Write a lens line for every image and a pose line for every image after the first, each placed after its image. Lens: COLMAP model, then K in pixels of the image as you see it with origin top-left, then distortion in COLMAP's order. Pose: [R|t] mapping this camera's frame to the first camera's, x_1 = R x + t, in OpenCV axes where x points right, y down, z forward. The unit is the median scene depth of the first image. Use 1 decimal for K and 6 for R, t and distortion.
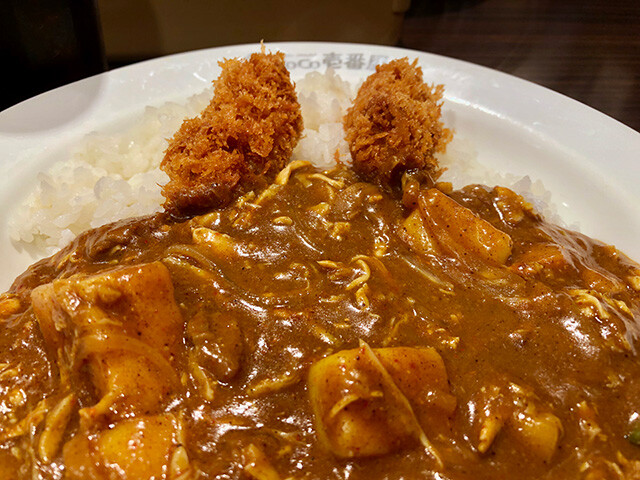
lens RADIAL K [[544.7, 0, 320.0], [0, 544.7, 240.0], [0, 0, 1]] dist [-0.017182, -0.006027]
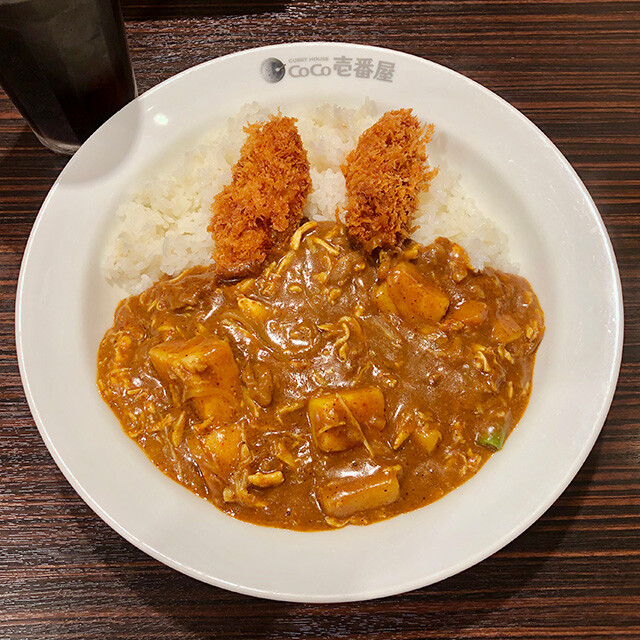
lens RADIAL K [[735.1, 0, 320.0], [0, 735.1, 320.0], [0, 0, 1]] dist [0.105783, -0.015240]
pose [[0.998984, 0.033099, -0.030574, 0.065506], [-0.016041, 0.895327, 0.445121, -0.880346], [0.042107, -0.444178, 0.894949, -0.873326]]
